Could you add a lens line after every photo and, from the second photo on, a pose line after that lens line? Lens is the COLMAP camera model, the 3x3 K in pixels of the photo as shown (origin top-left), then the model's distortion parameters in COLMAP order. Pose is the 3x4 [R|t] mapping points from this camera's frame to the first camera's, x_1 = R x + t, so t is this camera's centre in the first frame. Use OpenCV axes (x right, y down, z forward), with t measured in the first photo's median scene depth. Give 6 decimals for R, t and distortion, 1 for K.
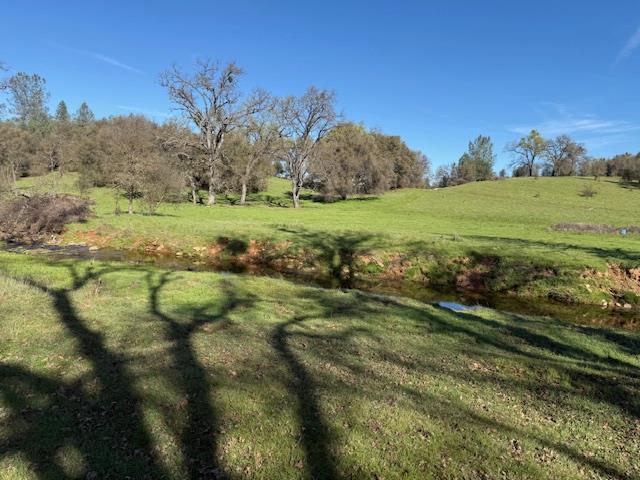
lens RADIAL K [[450.7, 0, 318.4], [0, 450.7, 245.2], [0, 0, 1]] dist [0.011161, -0.024025]
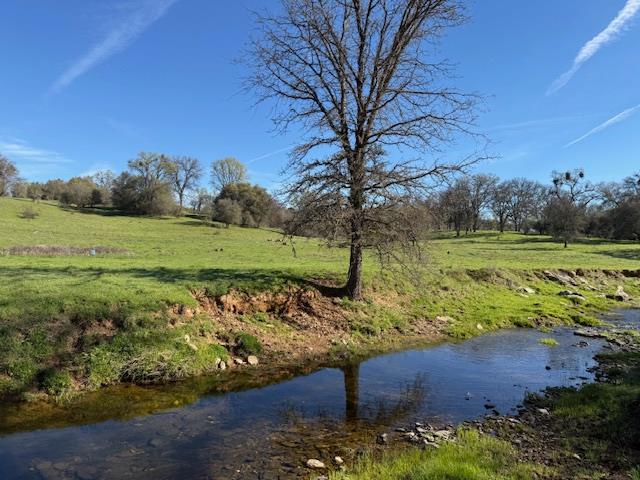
lens RADIAL K [[446.6, 0, 321.4], [0, 446.6, 241.4], [0, 0, 1]] dist [0.056900, -0.066943]
pose [[0.426570, -0.024255, 0.904129, 0.171845], [0.084613, 0.996327, -0.013192, -0.004259], [-0.900488, 0.082128, 0.427056, 0.570633]]
